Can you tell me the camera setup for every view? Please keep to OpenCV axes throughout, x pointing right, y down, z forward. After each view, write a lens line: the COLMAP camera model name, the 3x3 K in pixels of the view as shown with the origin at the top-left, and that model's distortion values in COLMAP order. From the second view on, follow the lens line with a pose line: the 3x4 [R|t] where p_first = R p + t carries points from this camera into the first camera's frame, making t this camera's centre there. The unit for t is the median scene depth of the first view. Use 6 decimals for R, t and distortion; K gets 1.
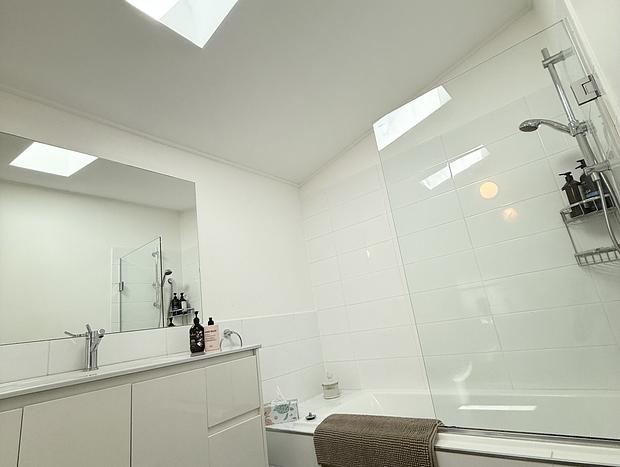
lens RADIAL K [[328.5, 0, 310.0], [0, 328.5, 233.5], [0, 0, 1]] dist [-0.003521, -0.001208]
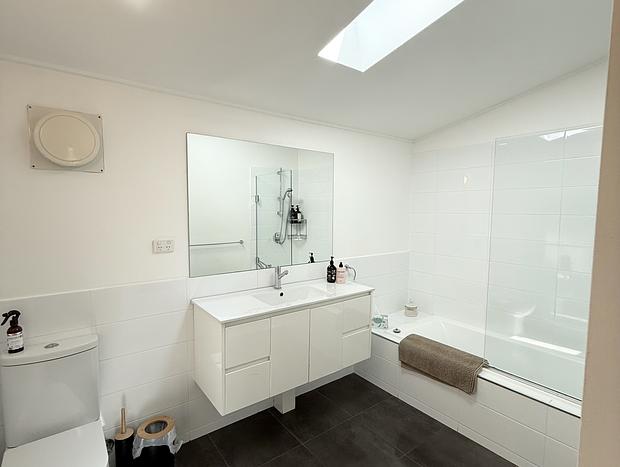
lens RADIAL K [[328.5, 0, 310.0], [0, 328.5, 233.5], [0, 0, 1]] dist [-0.003521, -0.001208]
pose [[0.963234, 0.166185, -0.211101, -0.130441], [-0.081426, 0.929361, 0.360079, -0.348787], [0.256029, -0.329651, 0.908724, -0.310041]]
